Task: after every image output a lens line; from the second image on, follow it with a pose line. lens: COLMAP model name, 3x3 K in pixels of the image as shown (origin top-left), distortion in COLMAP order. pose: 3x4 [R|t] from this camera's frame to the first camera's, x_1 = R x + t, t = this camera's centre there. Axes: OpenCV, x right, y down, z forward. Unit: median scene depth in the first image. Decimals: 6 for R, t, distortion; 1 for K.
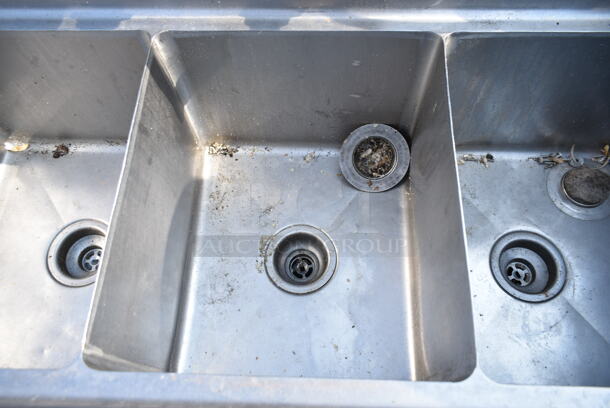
lens RADIAL K [[474.1, 0, 303.3], [0, 474.1, 205.4], [0, 0, 1]] dist [-0.016403, 0.015053]
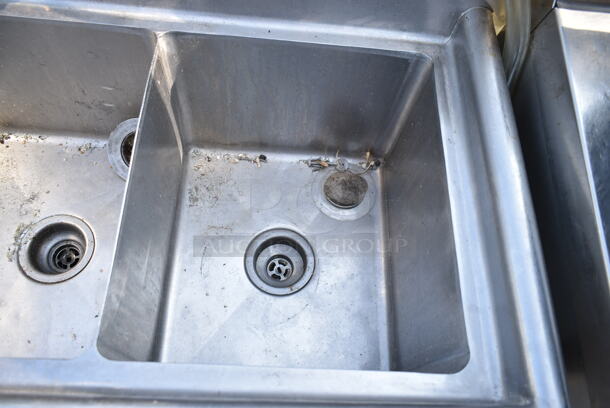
lens RADIAL K [[474.1, 0, 305.6], [0, 474.1, 203.7], [0, 0, 1]] dist [-0.016403, 0.015053]
pose [[0.989879, 0.041851, 0.135604, 0.365514], [-0.039542, 0.999024, -0.019677, 0.017899], [-0.136295, 0.014116, 0.990568, -0.054109]]
